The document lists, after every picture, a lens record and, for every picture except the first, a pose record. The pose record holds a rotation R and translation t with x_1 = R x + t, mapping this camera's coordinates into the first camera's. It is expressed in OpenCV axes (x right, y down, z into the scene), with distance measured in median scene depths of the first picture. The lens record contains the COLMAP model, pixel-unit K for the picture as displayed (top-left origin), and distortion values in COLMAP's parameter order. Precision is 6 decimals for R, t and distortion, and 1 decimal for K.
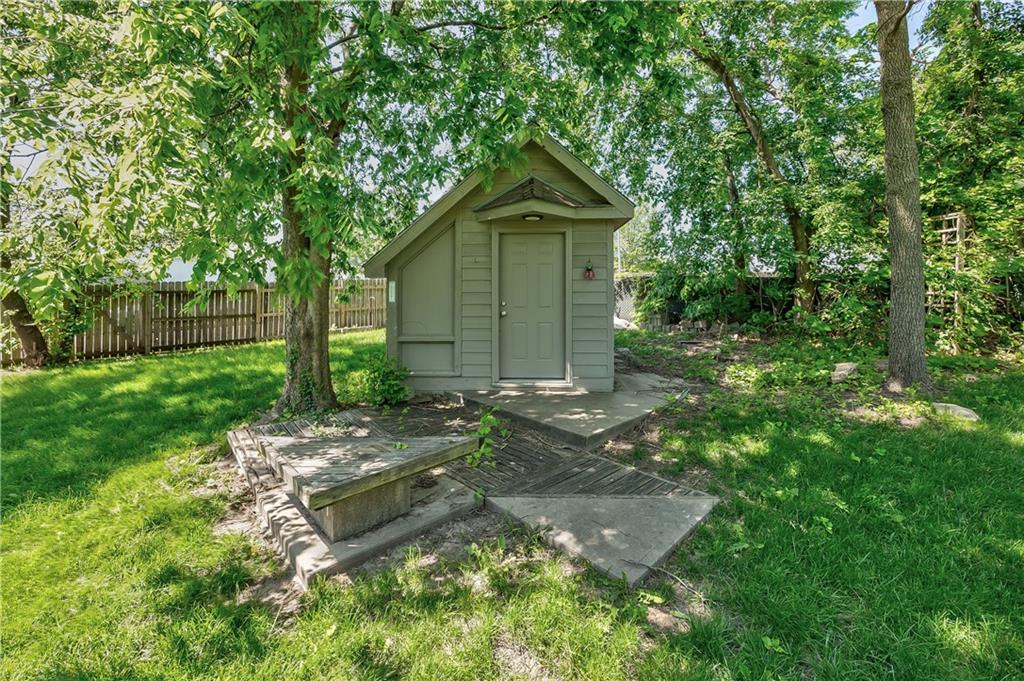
lens RADIAL K [[414.3, 0, 510.3], [0, 414.3, 288.7], [0, 0, 1]] dist [-0.000329, -0.000108]
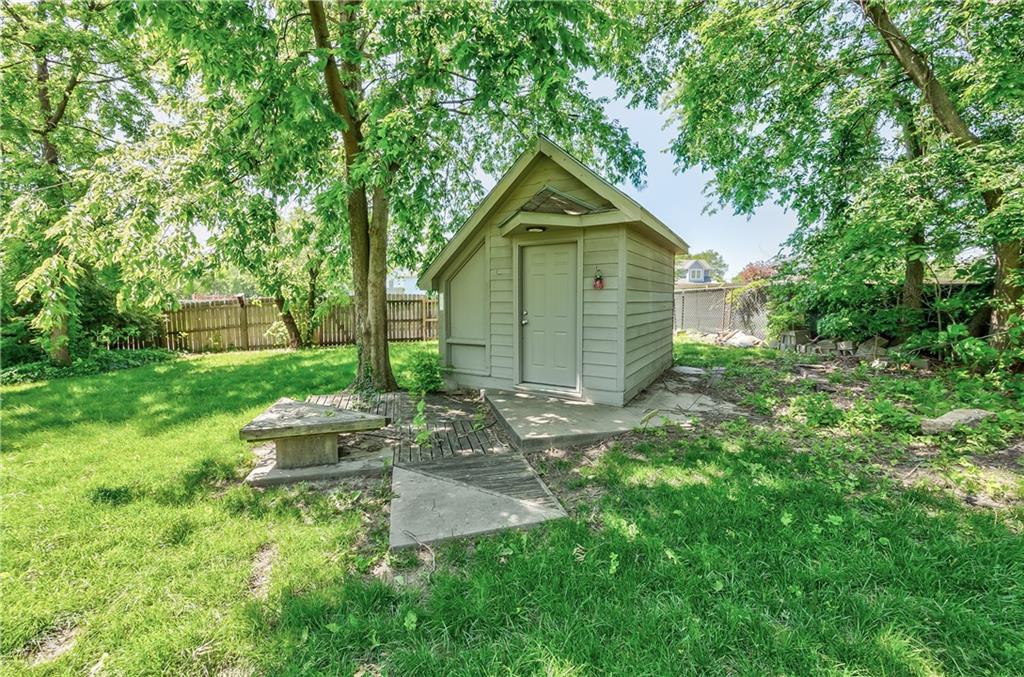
lens RADIAL K [[399.8, 0, 511.6], [0, 399.8, 324.4], [0, 0, 1]] dist [0.000832, 0.000061]
pose [[0.877833, 0.030496, -0.477995, 0.454901], [-0.001749, 0.998168, 0.060471, 0.003921], [0.478963, -0.052247, 0.876279, 0.080131]]
